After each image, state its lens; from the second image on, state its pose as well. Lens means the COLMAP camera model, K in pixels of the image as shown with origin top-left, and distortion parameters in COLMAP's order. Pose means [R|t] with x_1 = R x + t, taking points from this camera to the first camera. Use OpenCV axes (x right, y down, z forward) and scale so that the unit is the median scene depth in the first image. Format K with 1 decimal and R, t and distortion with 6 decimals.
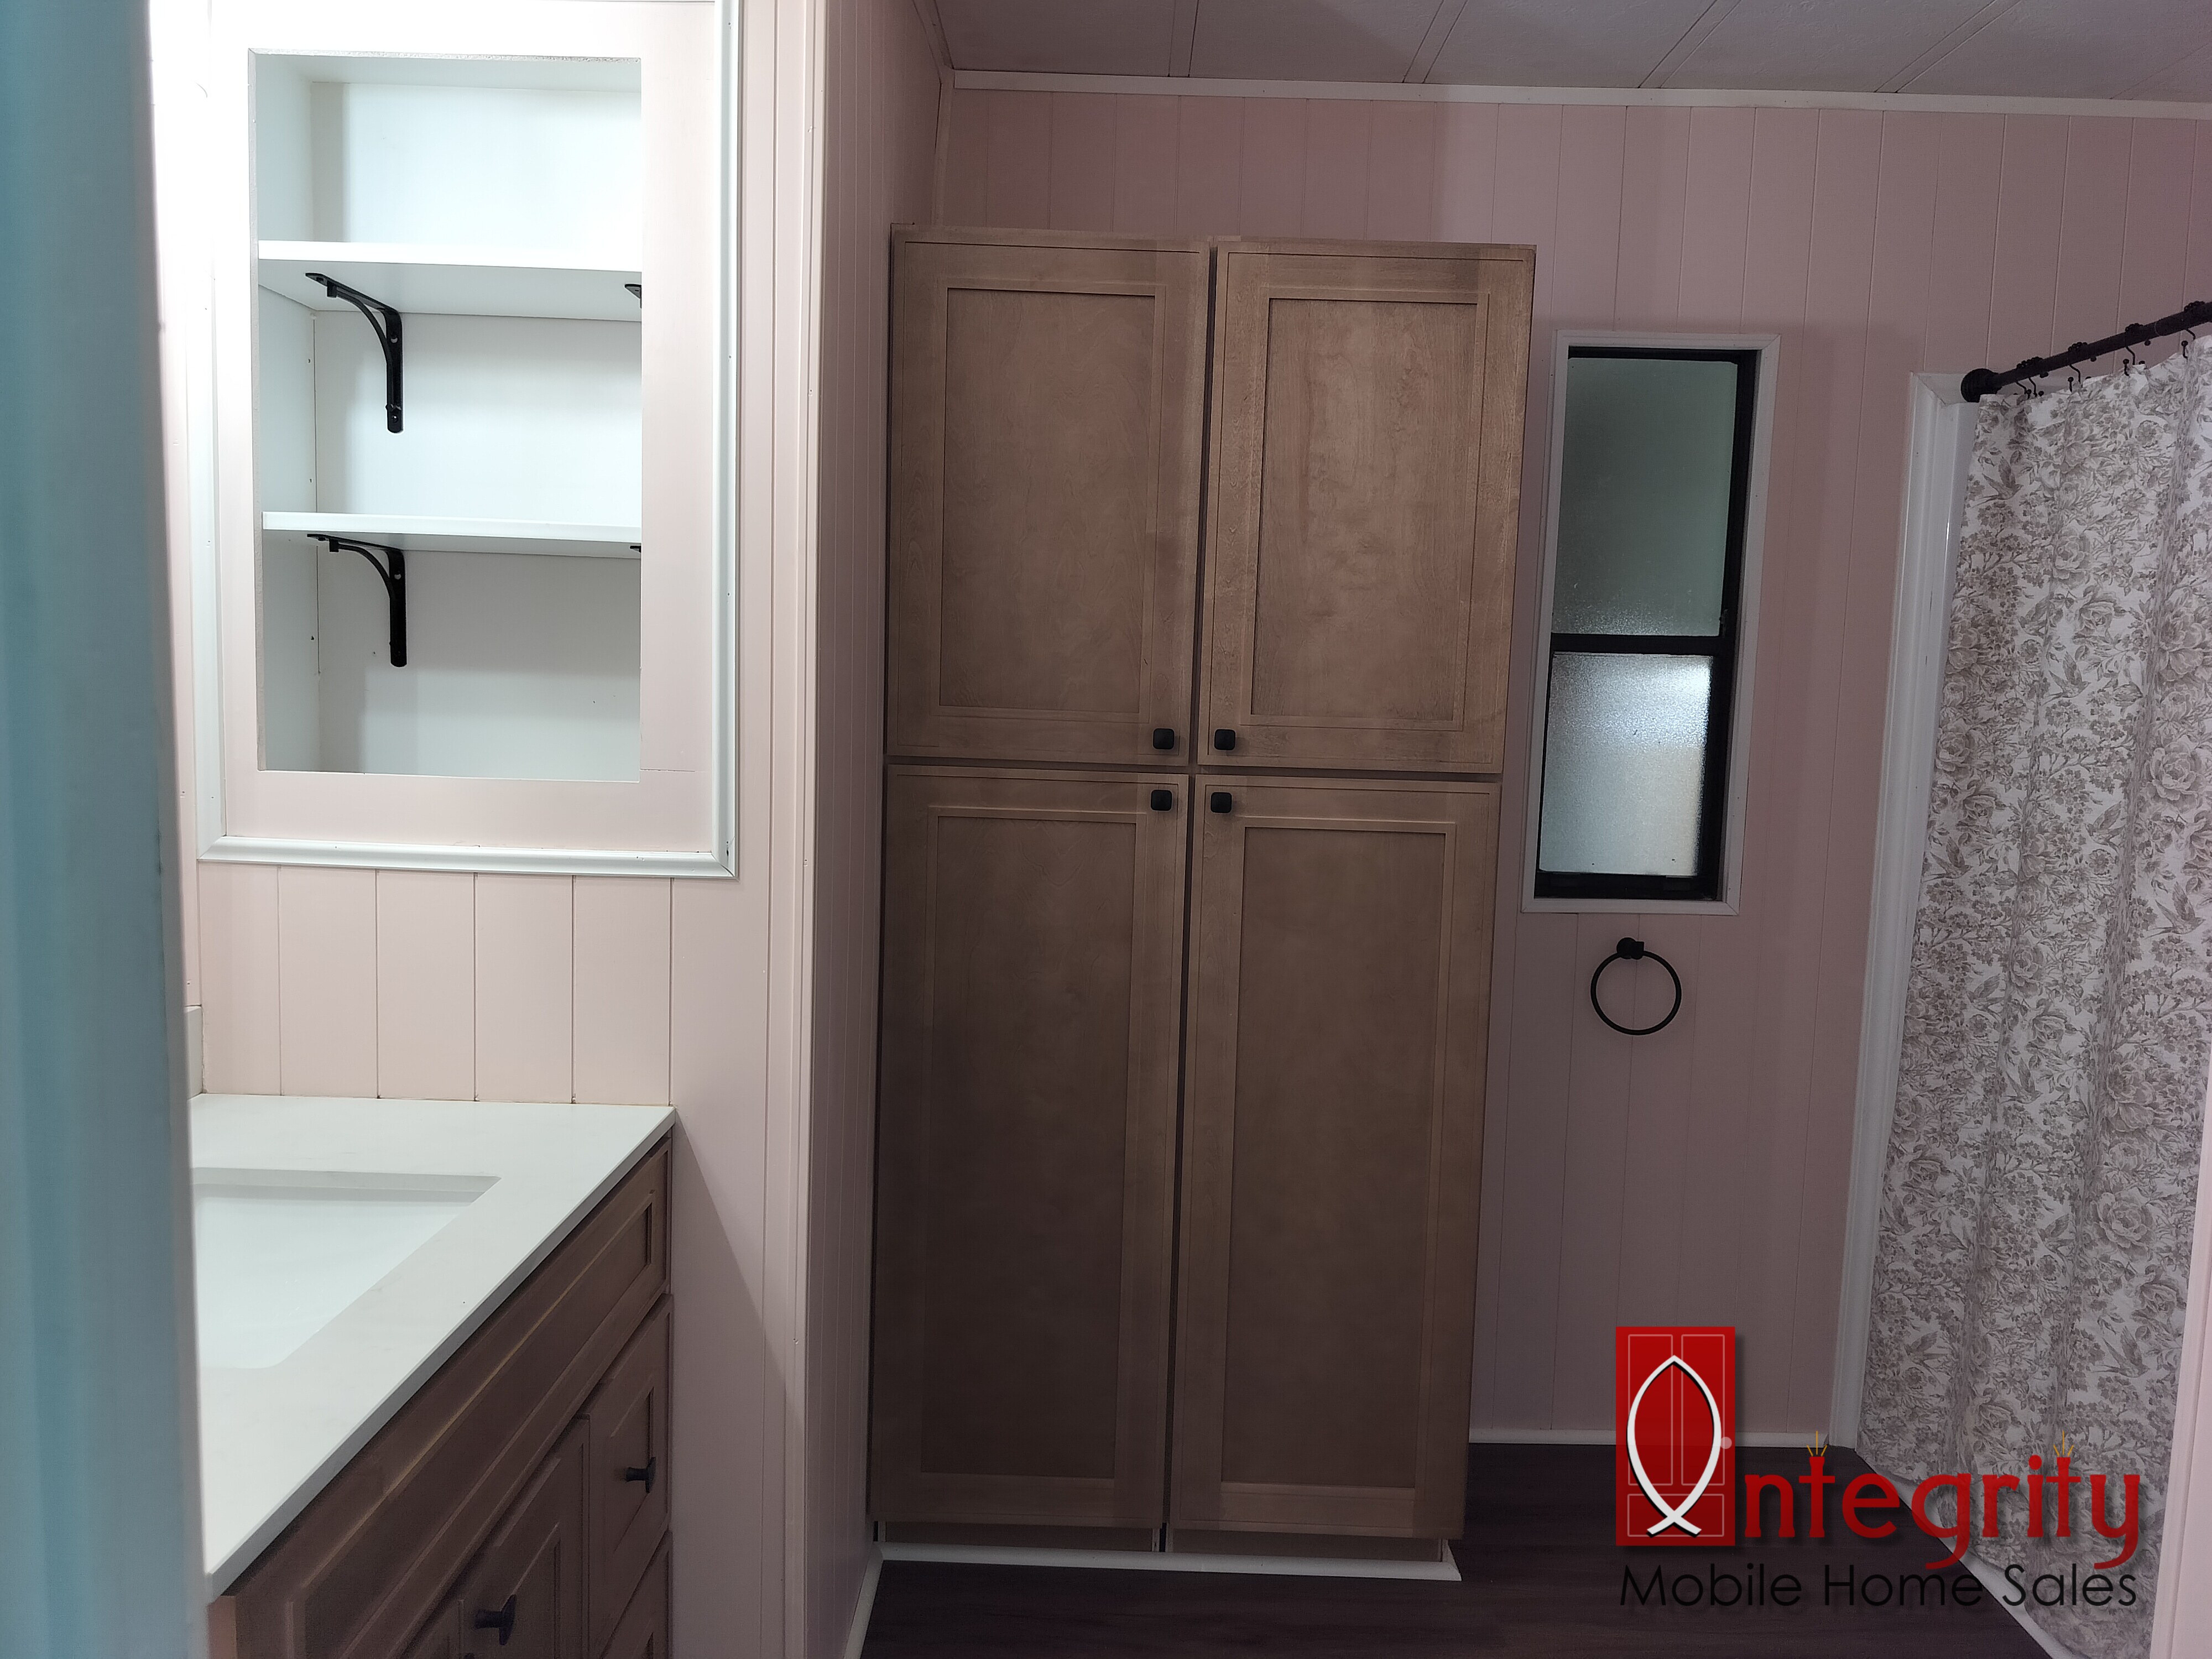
lens RADIAL K [[1548.6, 0, 1114.0], [0, 1548.6, 830.3], [0, 0, 1]] dist [0.071430, -0.088945]
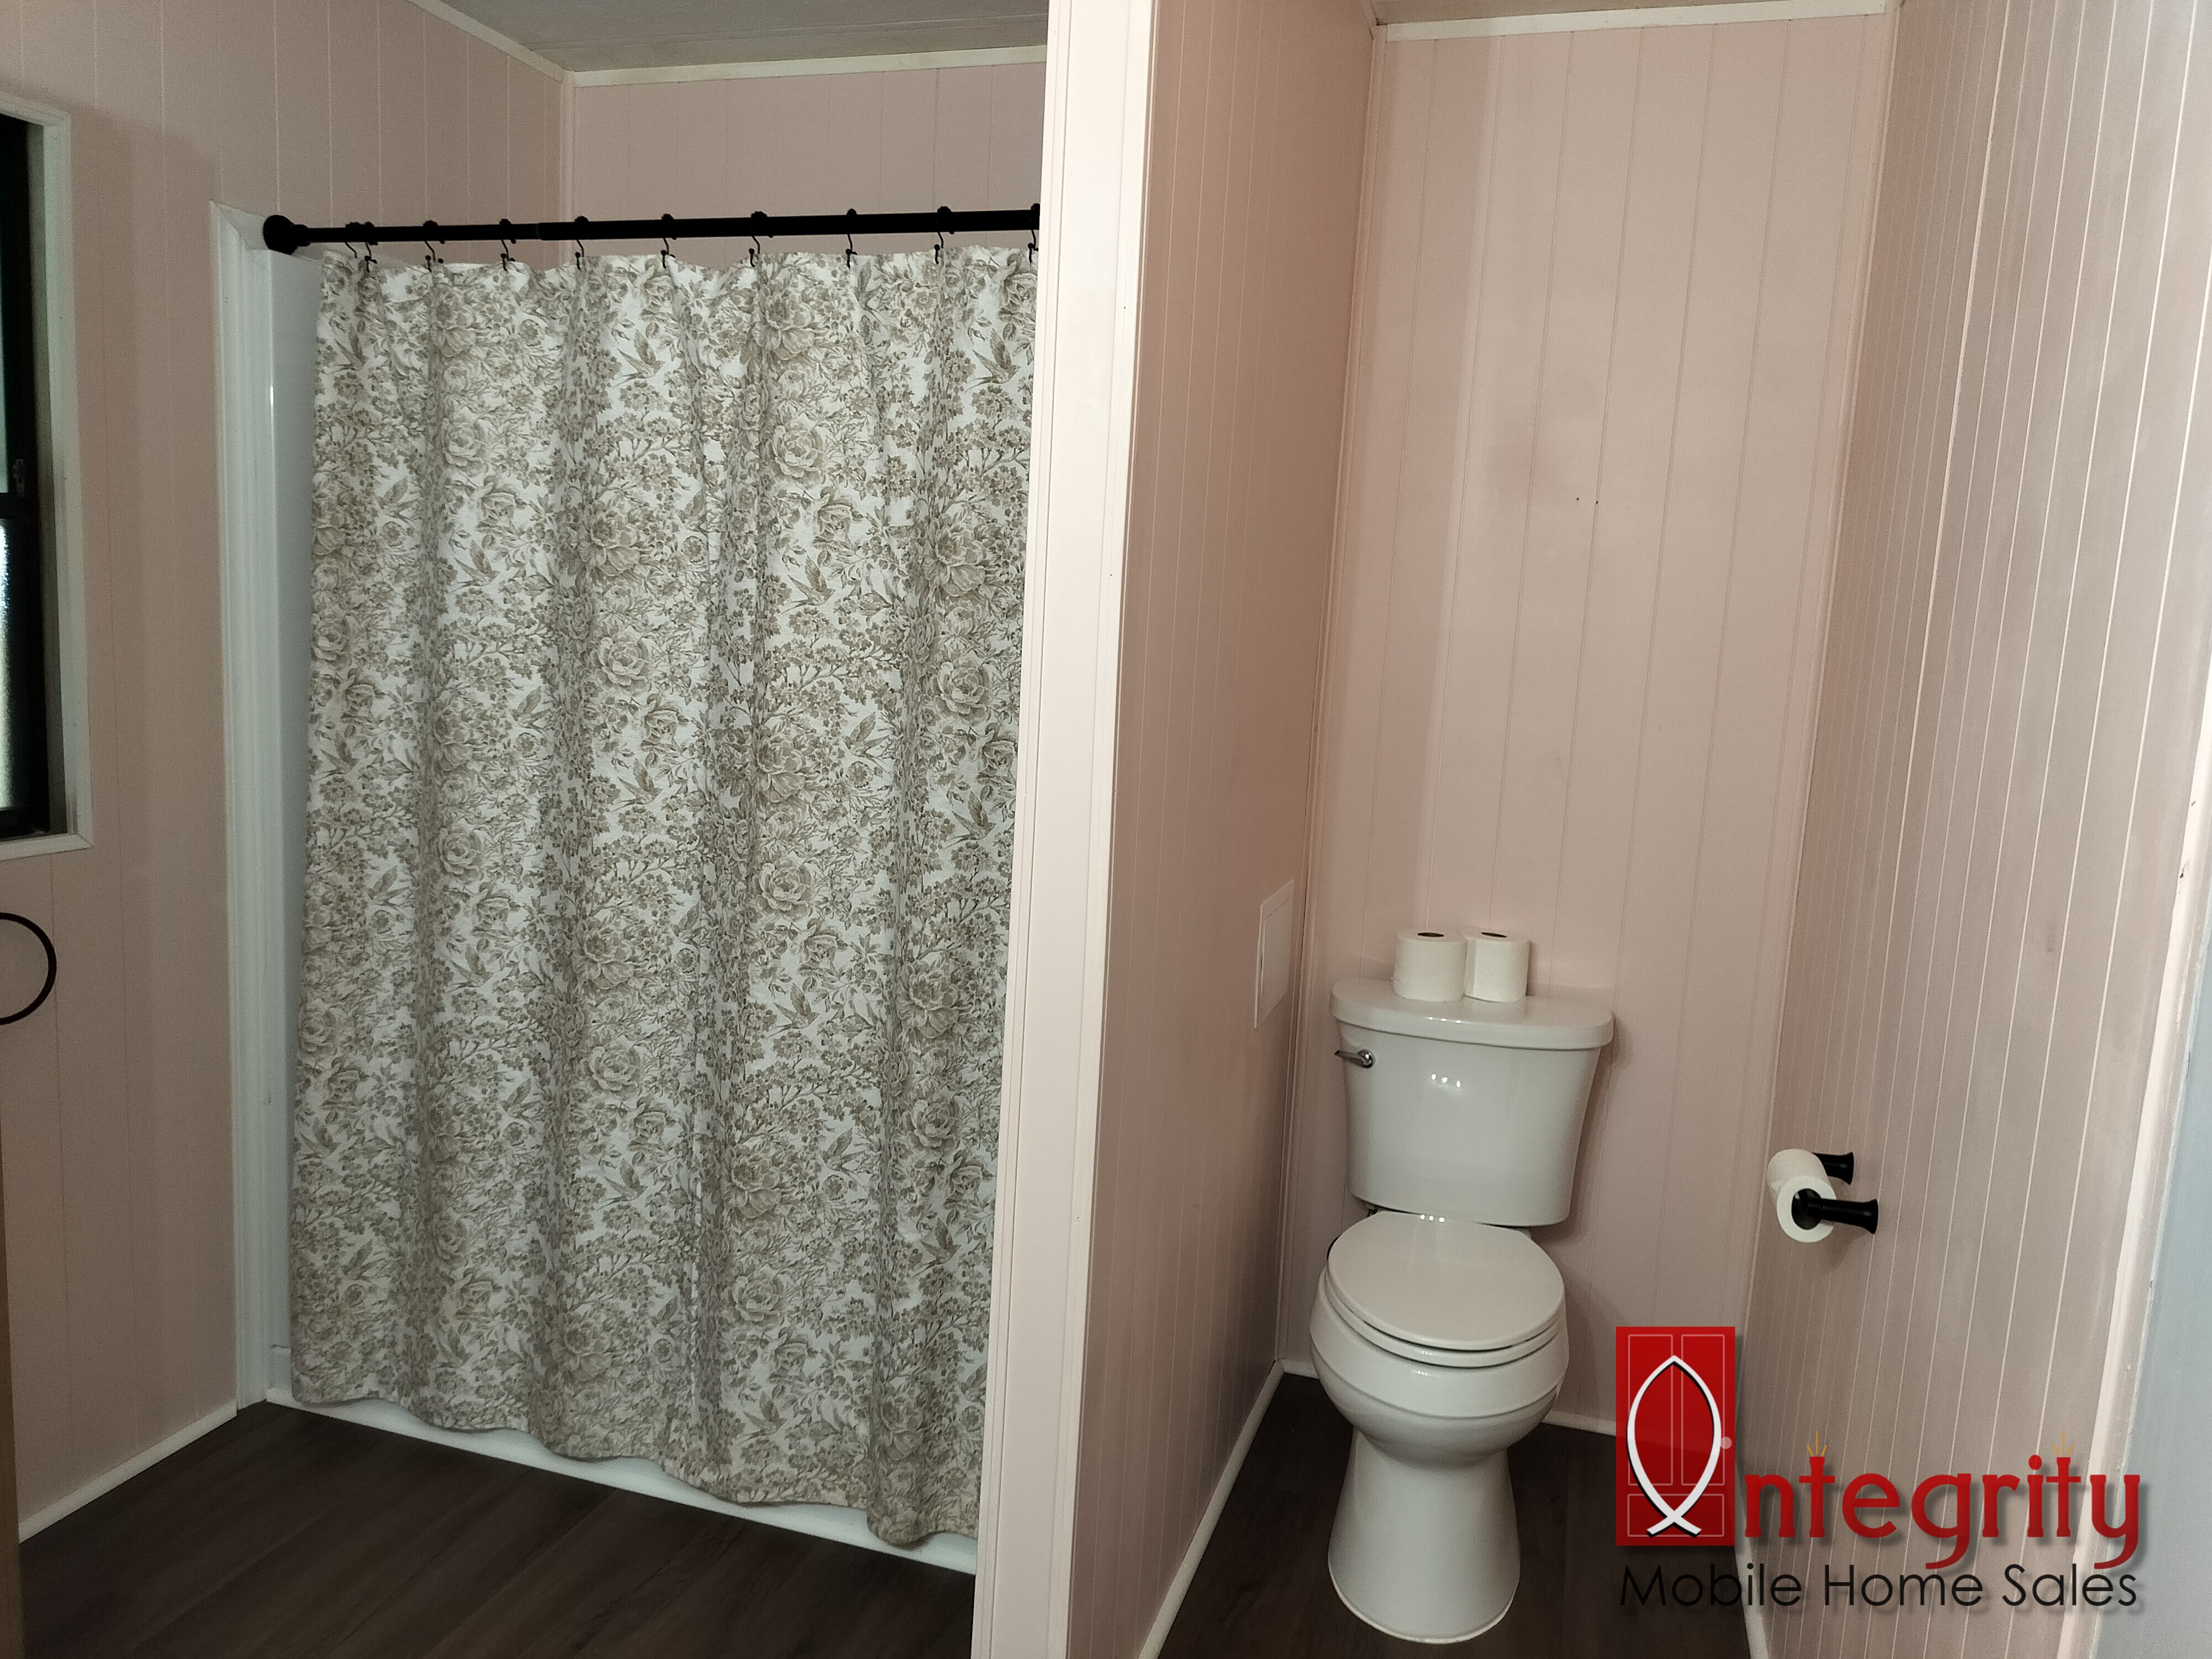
lens RADIAL K [[1574.4, 0, 1106.0], [0, 1574.4, 829.5], [0, 0, 1]] dist [0.052763, -0.092254]
pose [[0.297113, -0.144838, 0.943793, -0.259849], [0.051433, 0.989421, 0.135649, -0.046591], [-0.953456, 0.008239, 0.301420, 0.305014]]
